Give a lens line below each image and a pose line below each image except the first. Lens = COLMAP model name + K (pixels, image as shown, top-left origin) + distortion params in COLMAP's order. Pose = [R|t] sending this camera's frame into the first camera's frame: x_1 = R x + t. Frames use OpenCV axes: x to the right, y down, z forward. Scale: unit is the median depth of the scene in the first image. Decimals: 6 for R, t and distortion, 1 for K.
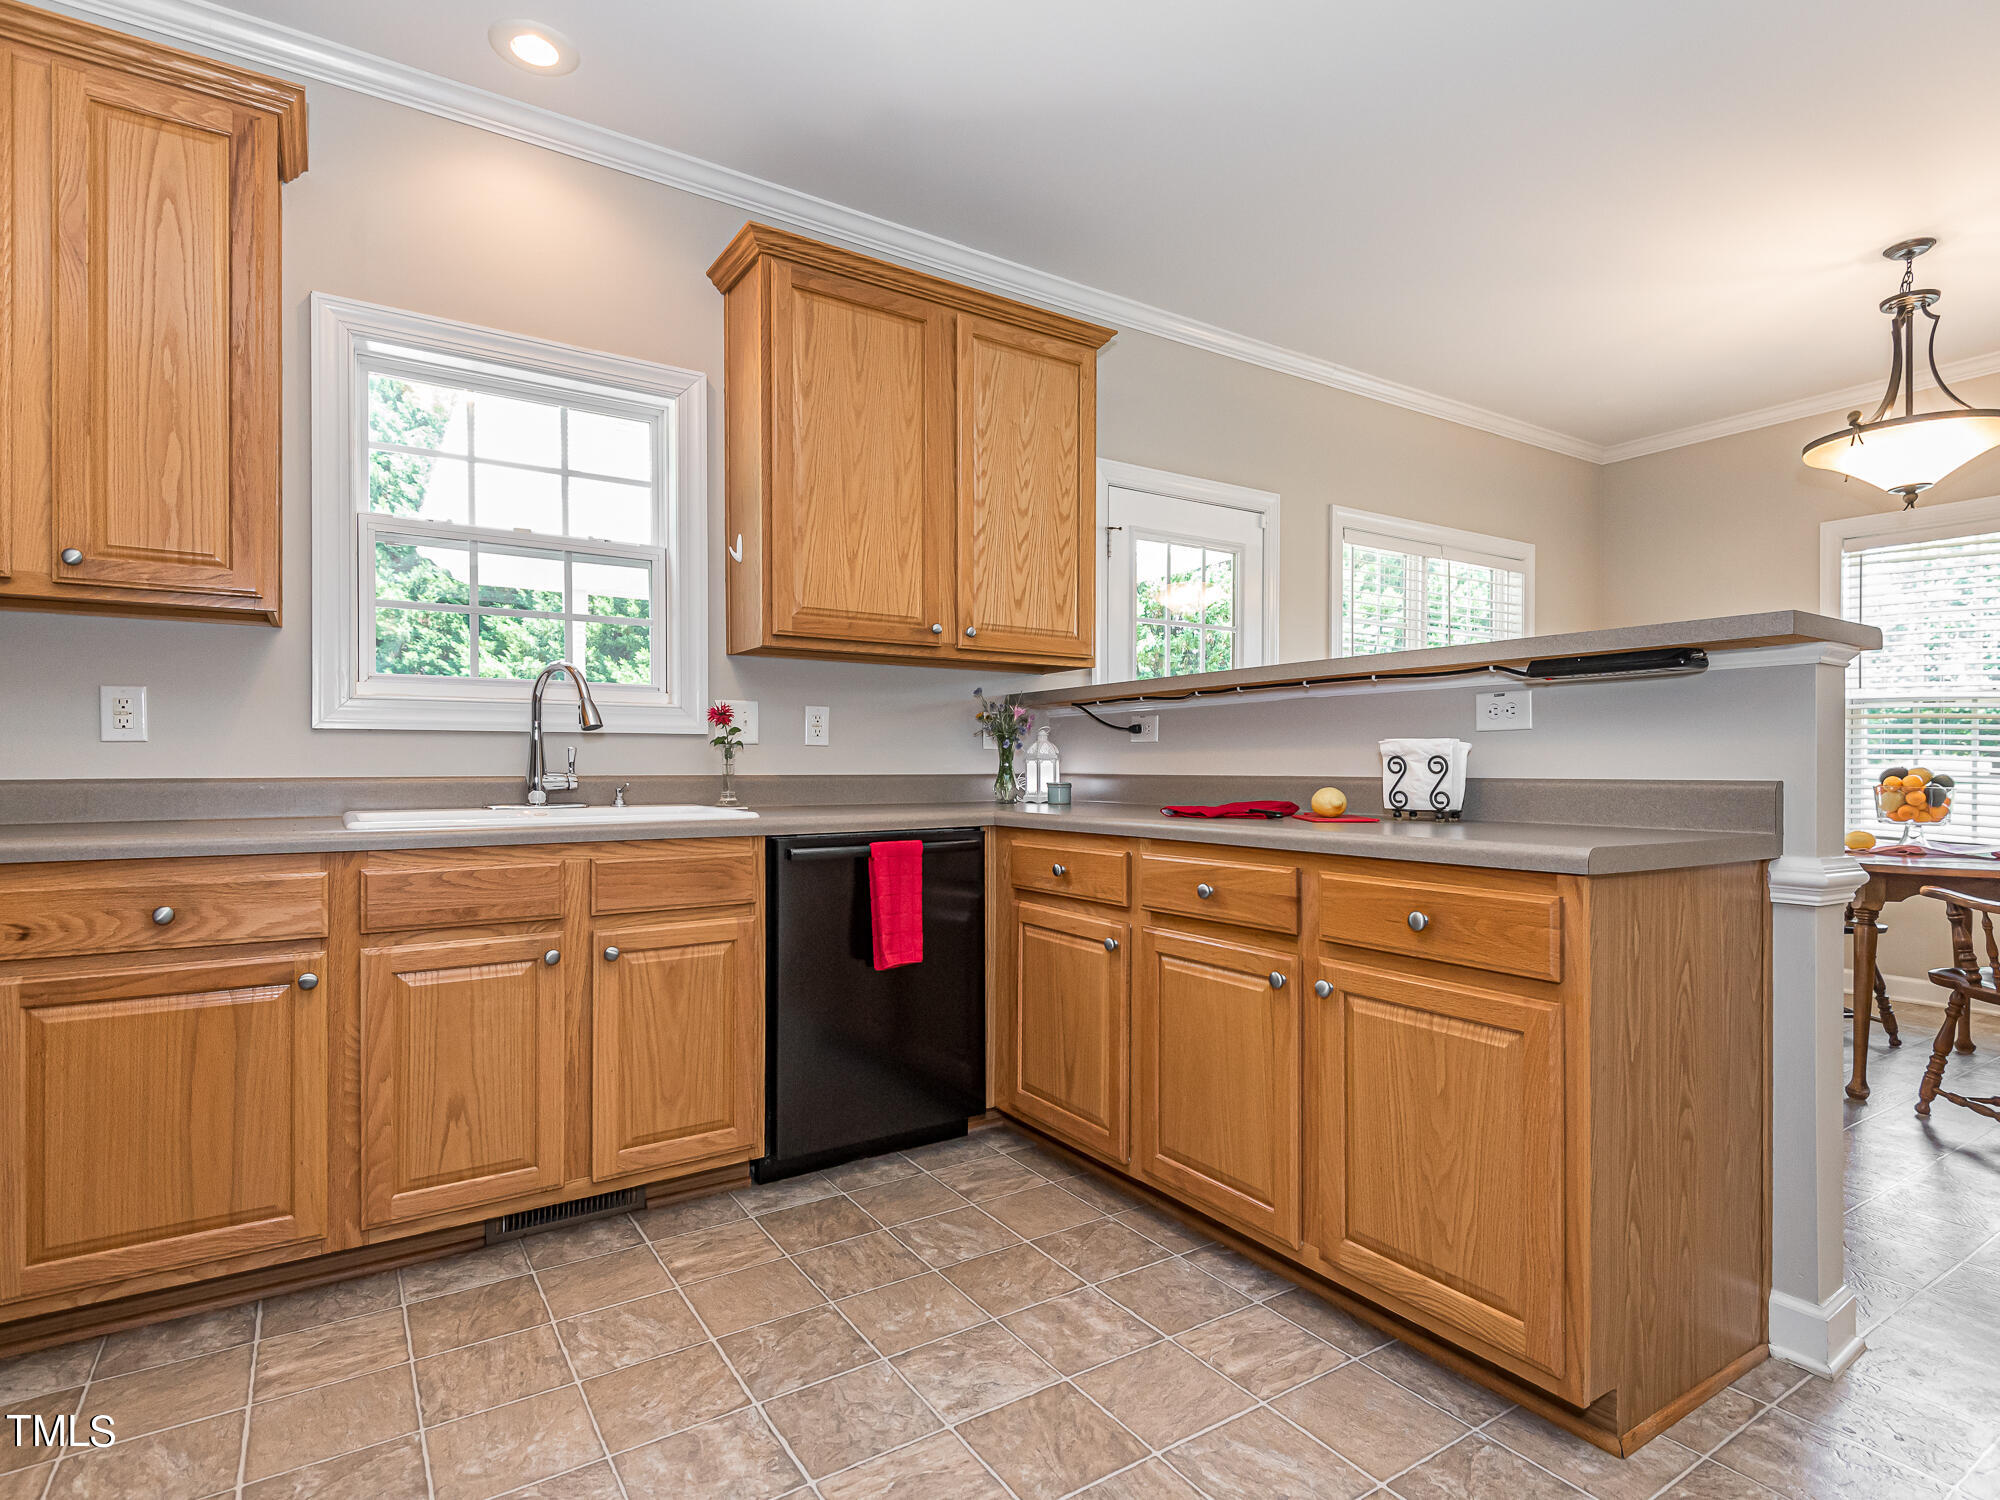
lens RADIAL K [[1007.8, 0, 1013.6], [0, 1007.8, 760.7], [0, 0, 1]] dist [0.034645, -0.022524]
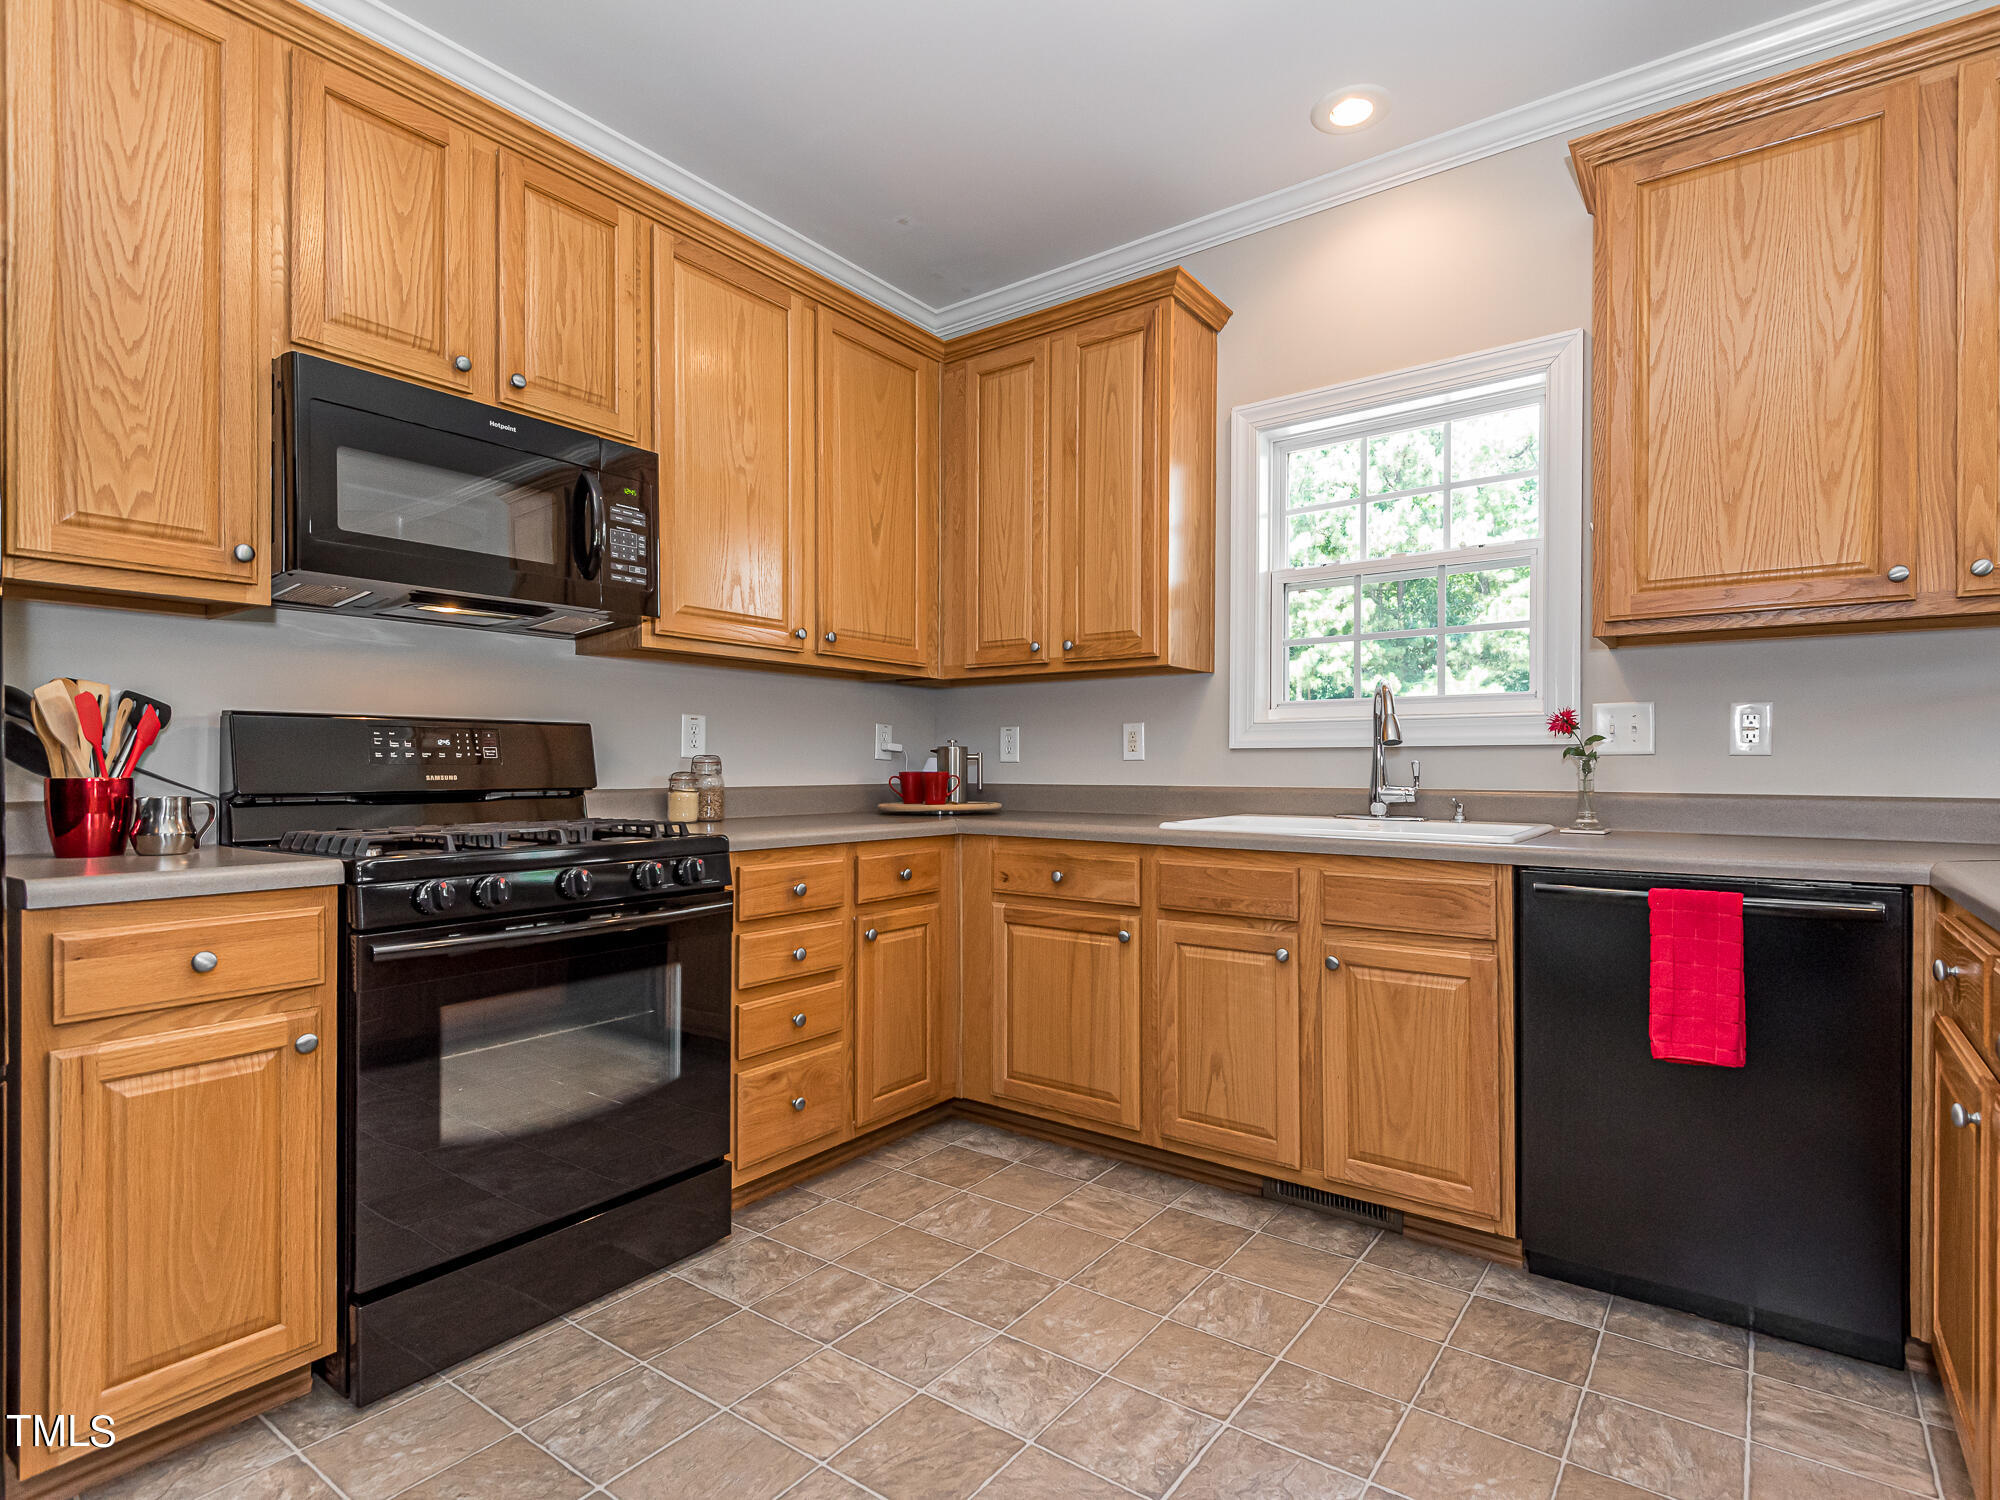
lens RADIAL K [[1027.3, 0, 1000.0], [0, 1027.3, 750.0], [0, 0, 1]] dist [0.010977, -0.002254]
pose [[0.347844, -0.013466, -0.937456, 0.453167], [0.002083, 0.999905, -0.013590, -0.013310], [0.937550, 0.002775, 0.347839, 0.301317]]
